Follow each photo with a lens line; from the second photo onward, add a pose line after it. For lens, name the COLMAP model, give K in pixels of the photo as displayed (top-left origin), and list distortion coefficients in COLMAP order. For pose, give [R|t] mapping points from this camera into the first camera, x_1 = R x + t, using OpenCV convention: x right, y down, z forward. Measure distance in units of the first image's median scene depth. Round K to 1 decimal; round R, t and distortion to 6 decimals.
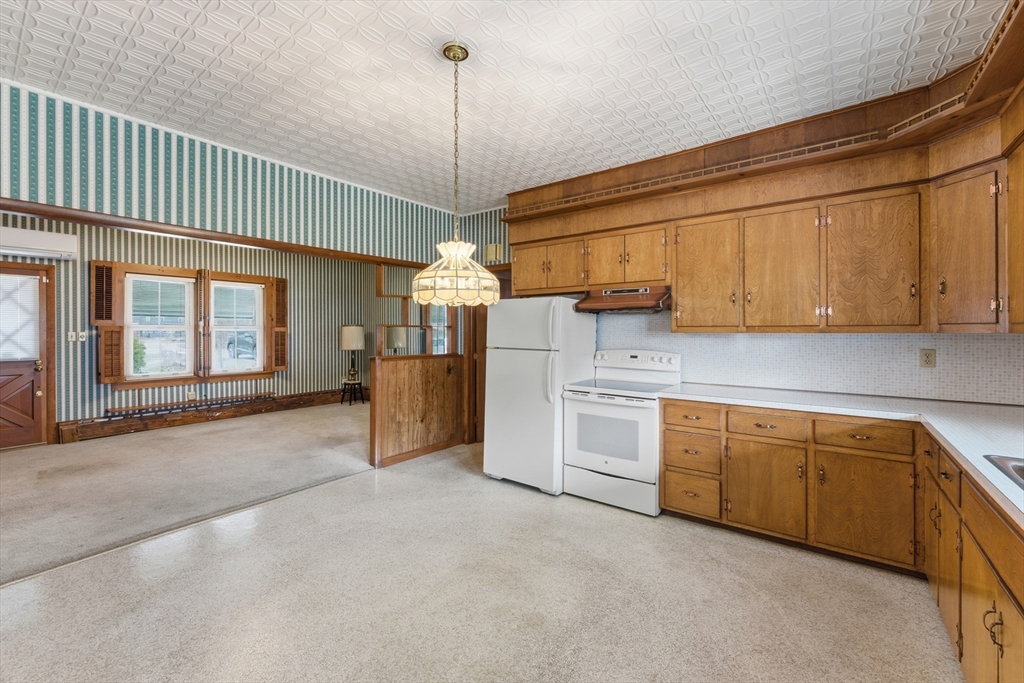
lens RADIAL K [[423.9, 0, 512.0], [0, 423.9, 341.5], [0, 0, 1]] dist [-0.000294, -0.000012]
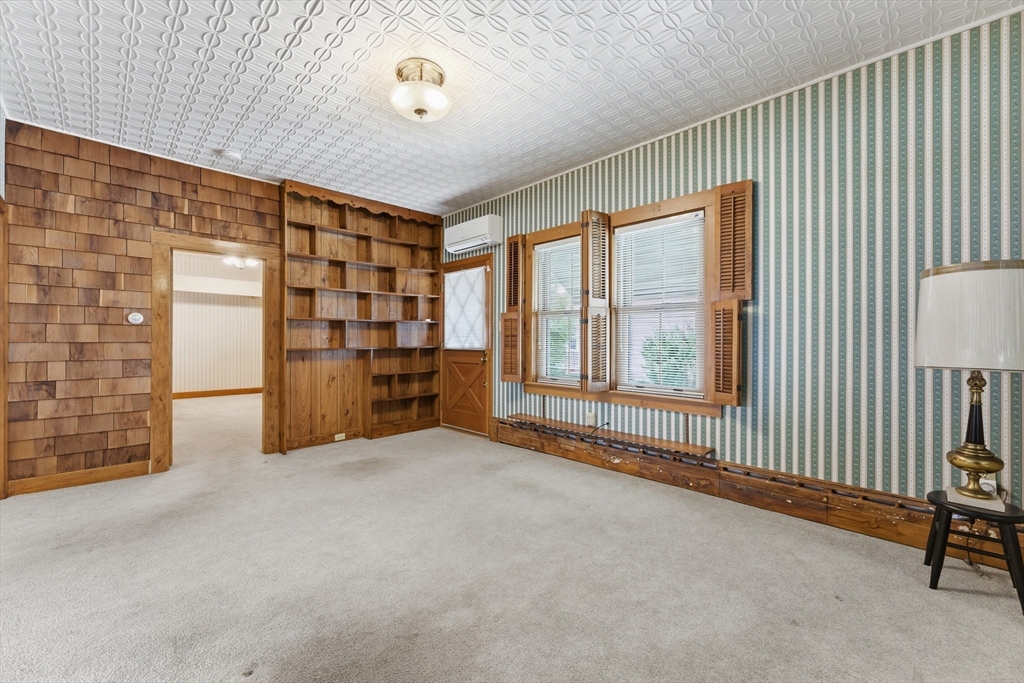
lens RADIAL K [[418.7, 0, 513.8], [0, 418.7, 337.2], [0, 0, 1]] dist [0.001537, -0.000021]
pose [[-0.148210, -0.002336, -0.988953, -0.122097], [-0.017612, 0.999845, 0.000277, 0.008467], [0.988799, 0.017458, -0.148228, 0.943240]]
